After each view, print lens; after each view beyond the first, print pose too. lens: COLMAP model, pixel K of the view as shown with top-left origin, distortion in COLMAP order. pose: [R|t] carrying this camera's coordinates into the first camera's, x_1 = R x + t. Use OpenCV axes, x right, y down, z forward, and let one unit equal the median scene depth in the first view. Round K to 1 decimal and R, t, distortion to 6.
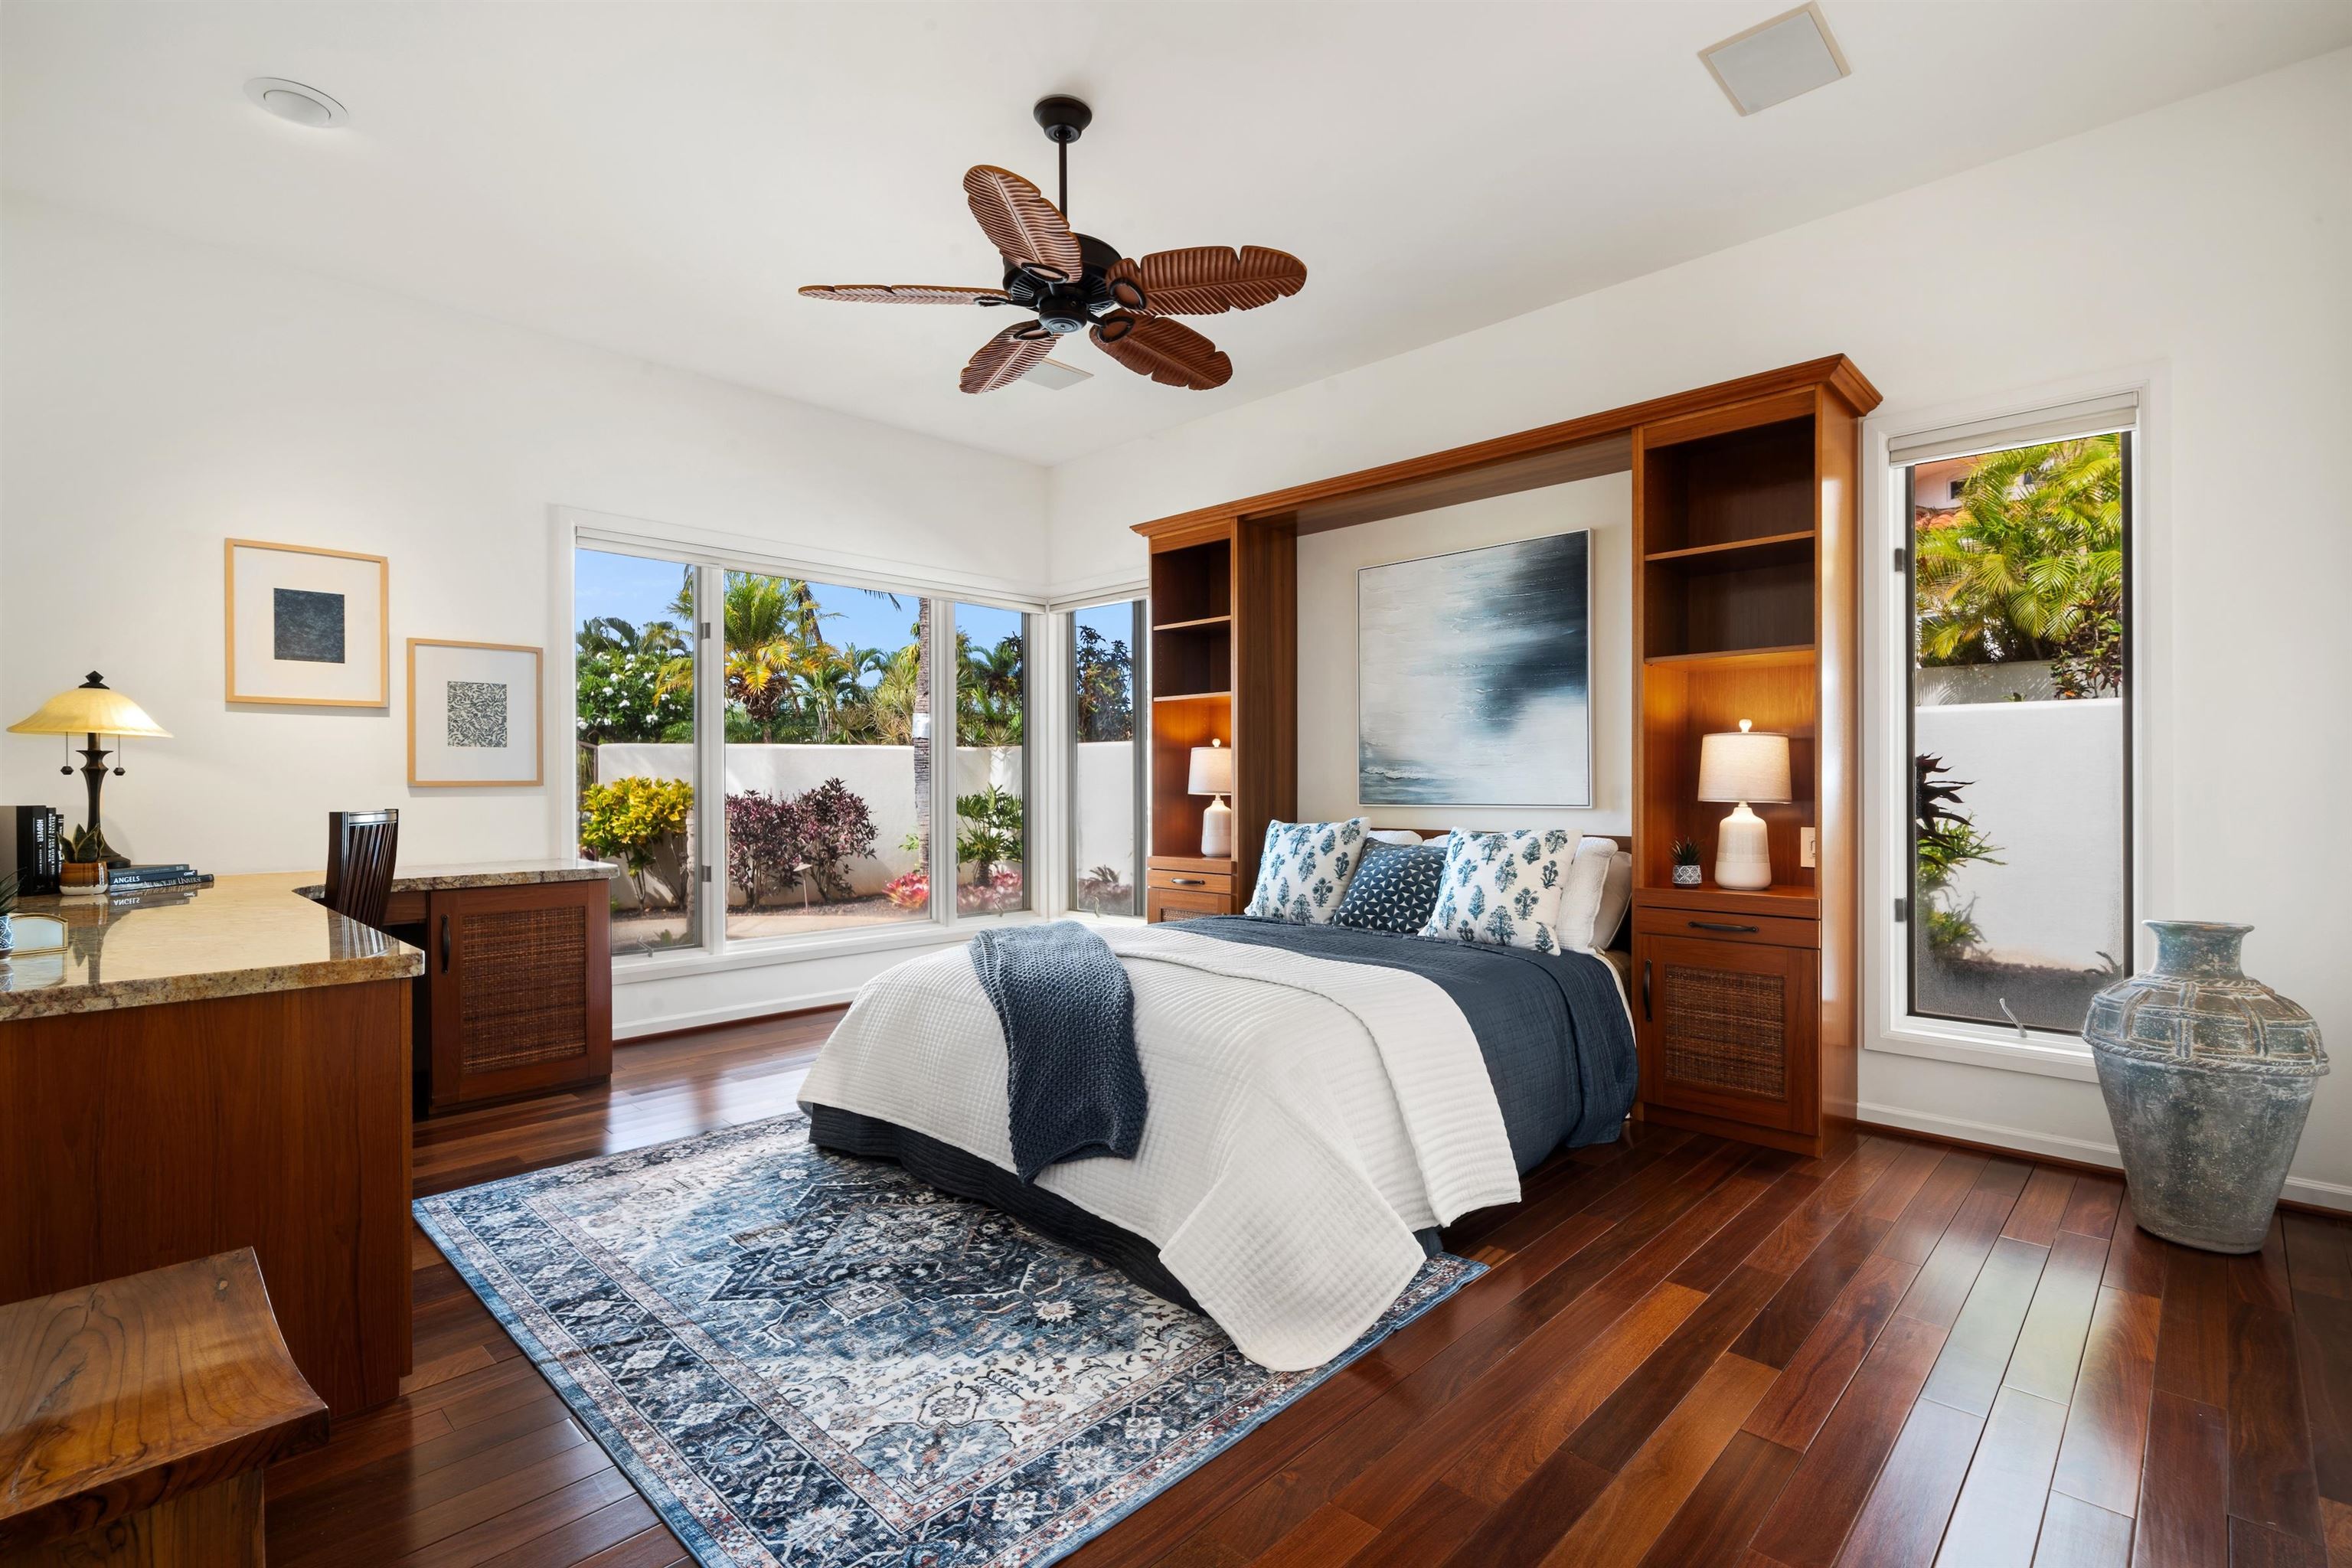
lens RADIAL K [[1068.0, 0, 1169.0], [0, 1068.0, 782.4], [0, 0, 1]] dist [-0.001895, -0.000041]
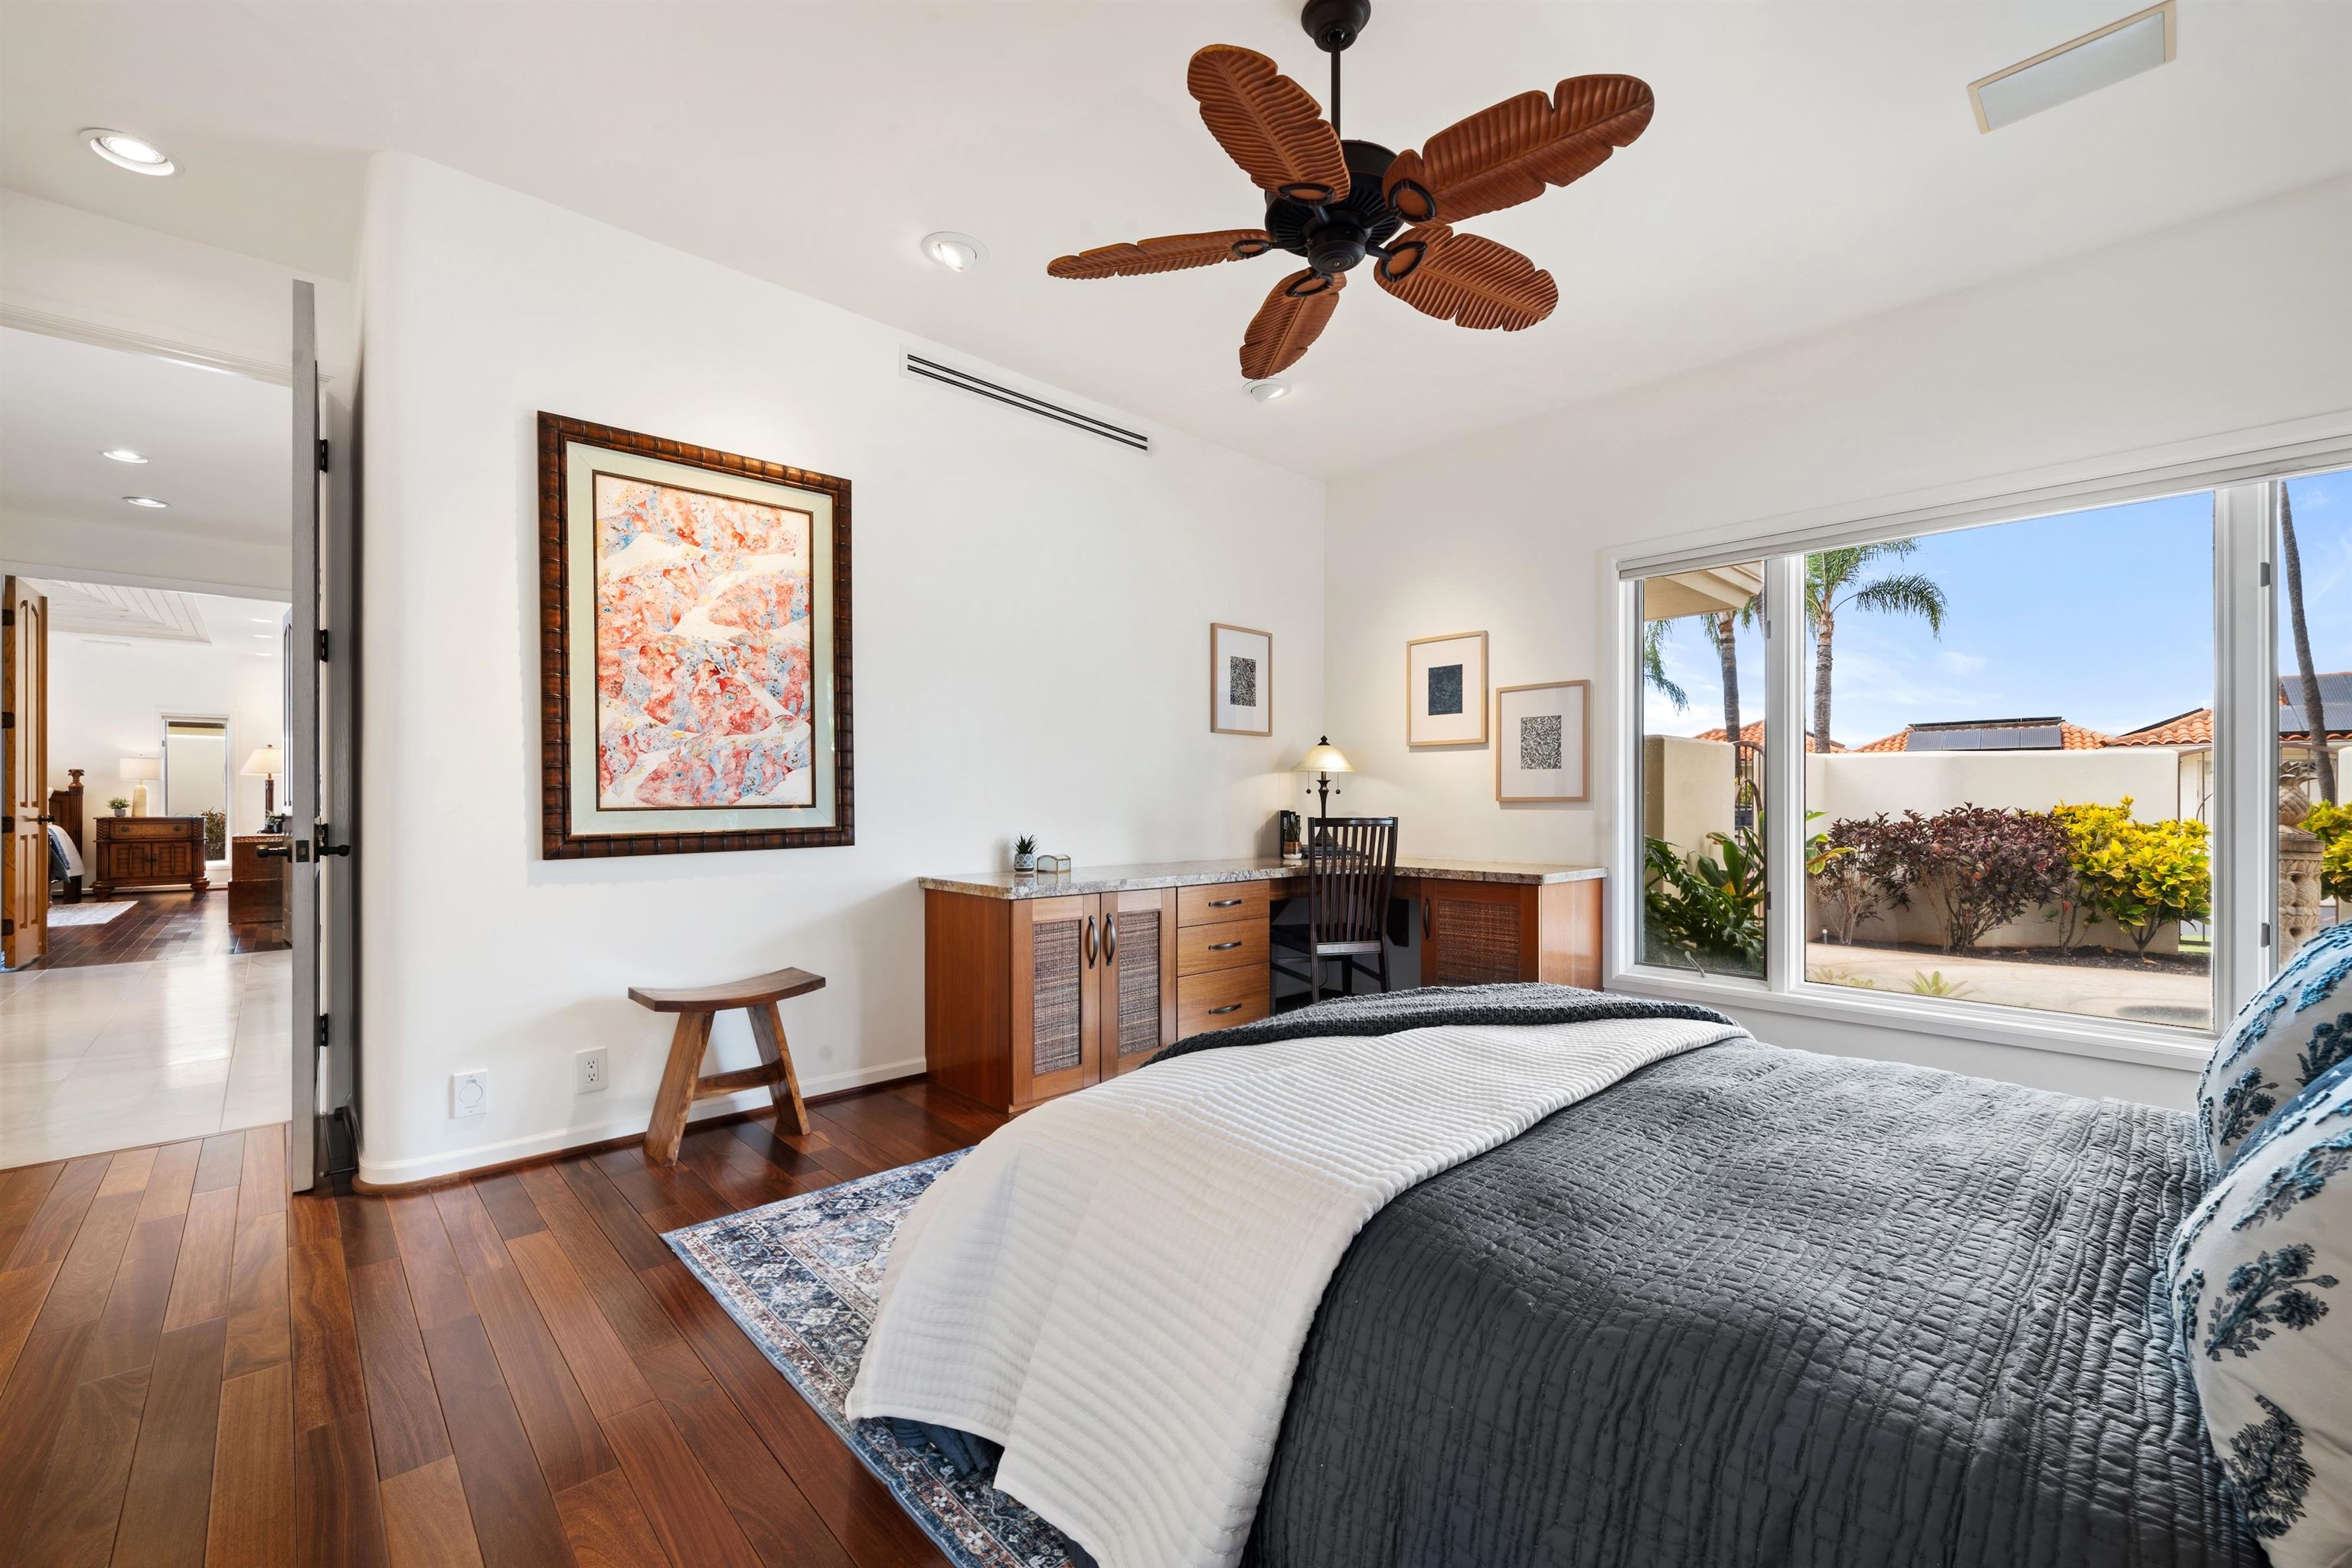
lens RADIAL K [[958.1, 0, 1168.3], [0, 958.1, 796.0], [0, 0, 1]] dist [0.002019, 0.000060]
pose [[-0.042777, -0.000294, -0.999085, 0.570051], [-0.000264, 1.000000, -0.000283, -0.002965], [0.999085, 0.000252, -0.042777, 0.767125]]
